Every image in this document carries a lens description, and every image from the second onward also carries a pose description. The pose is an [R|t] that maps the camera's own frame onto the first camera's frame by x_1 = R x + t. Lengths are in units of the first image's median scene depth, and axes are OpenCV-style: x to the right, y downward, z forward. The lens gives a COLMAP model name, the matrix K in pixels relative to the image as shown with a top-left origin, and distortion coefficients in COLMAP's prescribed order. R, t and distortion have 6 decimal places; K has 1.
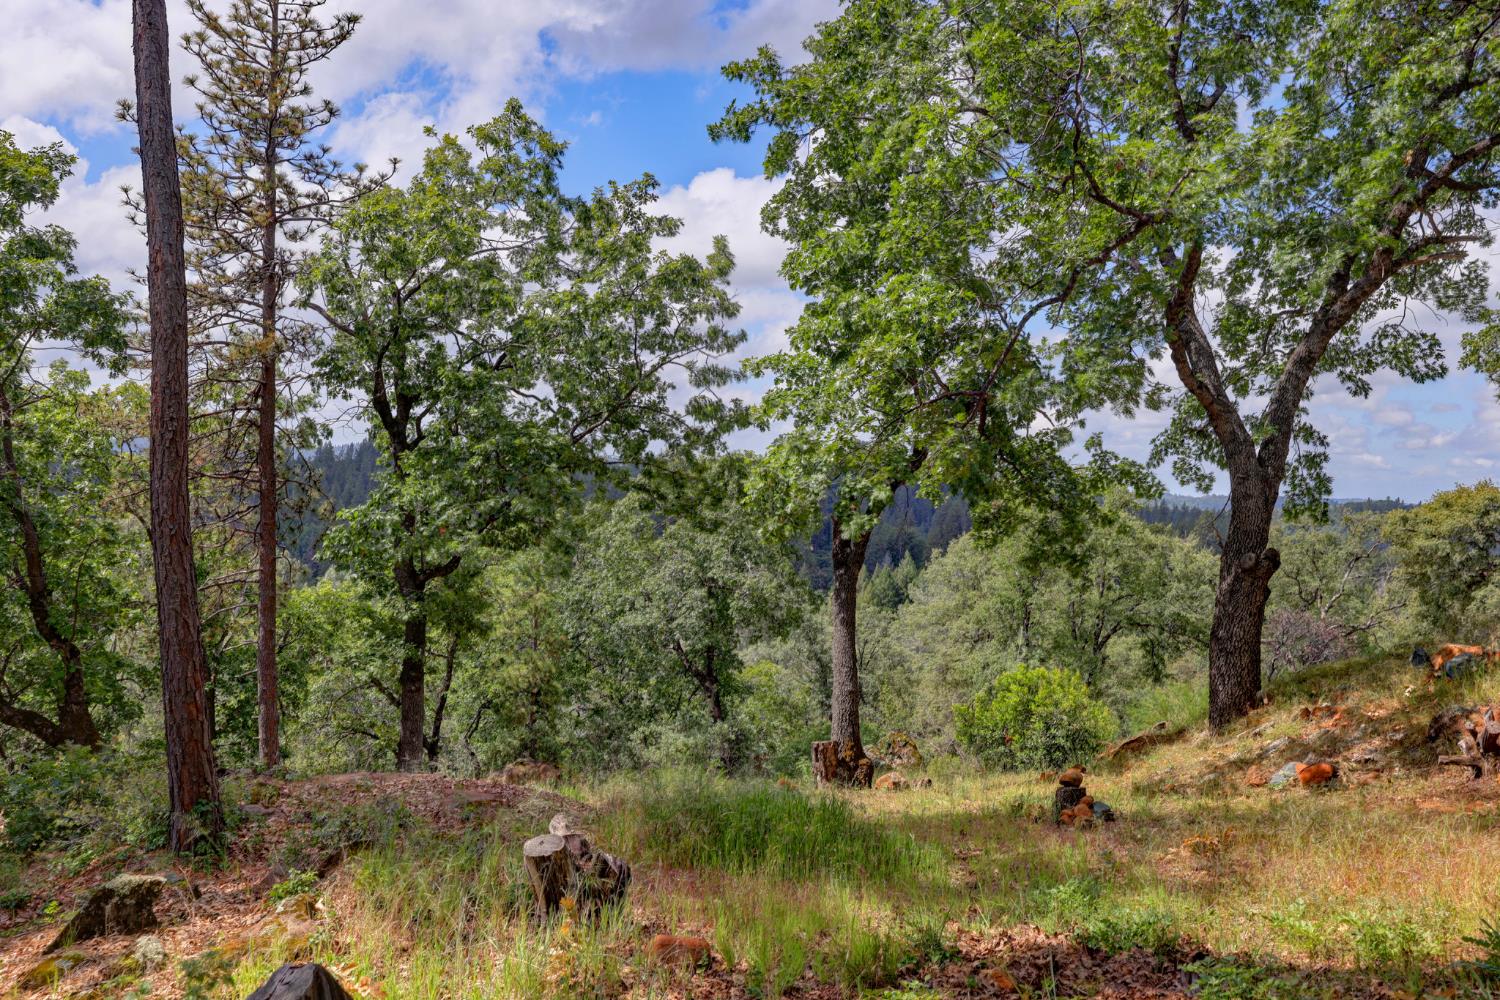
lens RADIAL K [[1244.0, 0, 746.4], [0, 1244.0, 501.4], [0, 0, 1]] dist [0.017766, -0.026610]
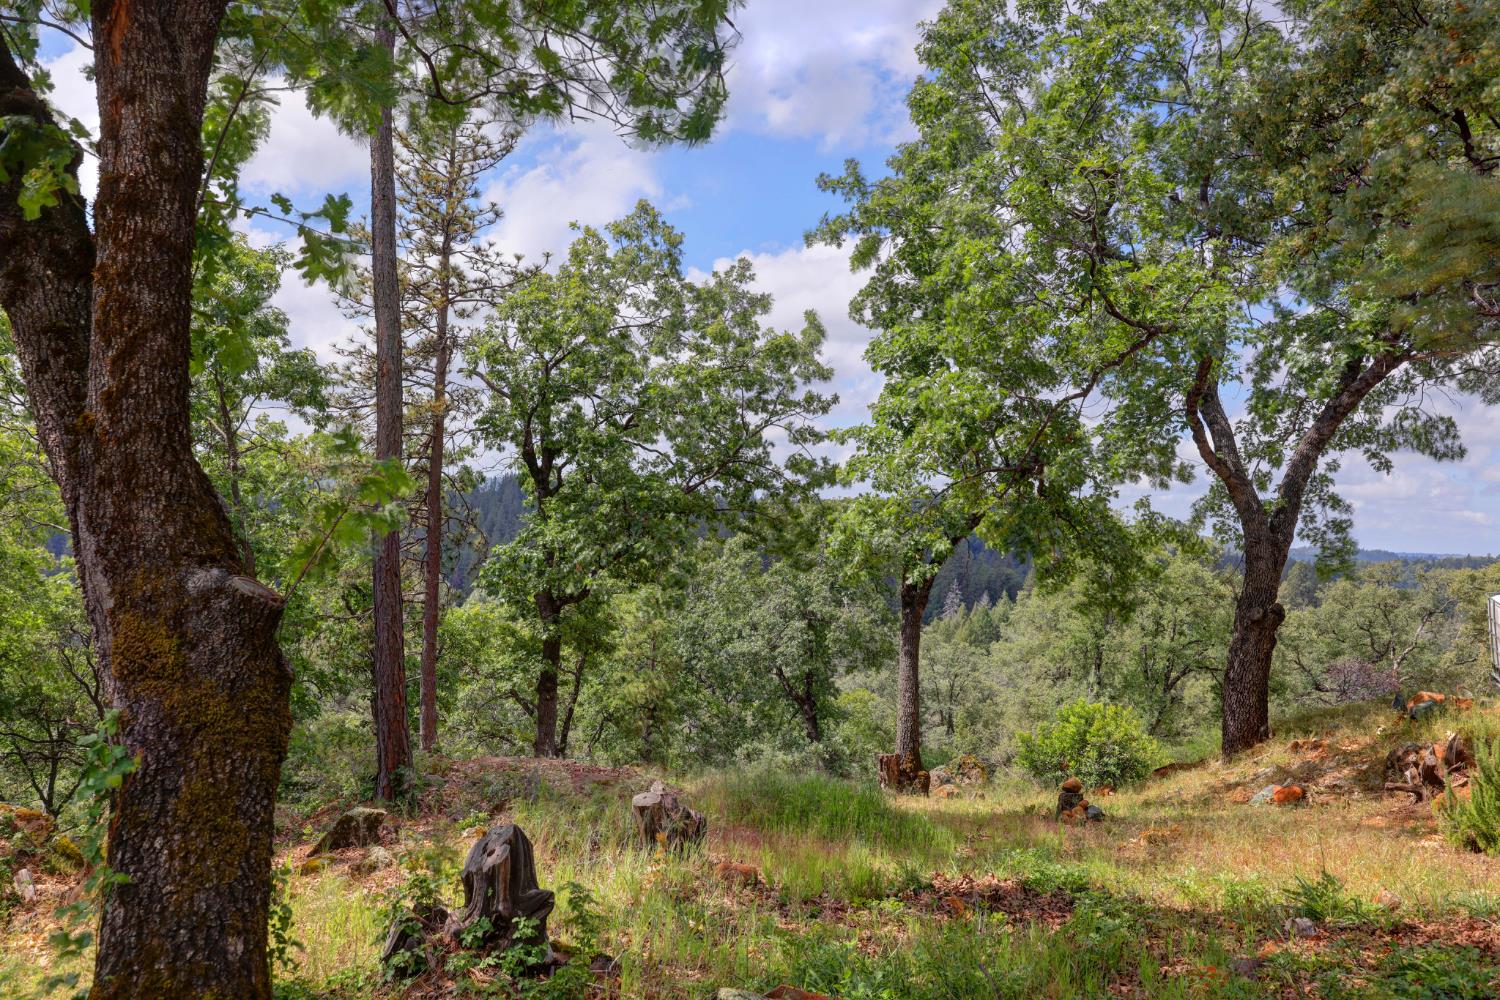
lens RADIAL K [[1244.0, 0, 754.5], [0, 1244.0, 501.1], [0, 0, 1]] dist [0.017766, -0.026610]
pose [[0.995295, 0.025684, -0.093428, 0.034218], [-0.027975, 0.999337, -0.023294, -0.014391], [0.092768, 0.025798, 0.995353, -0.167773]]
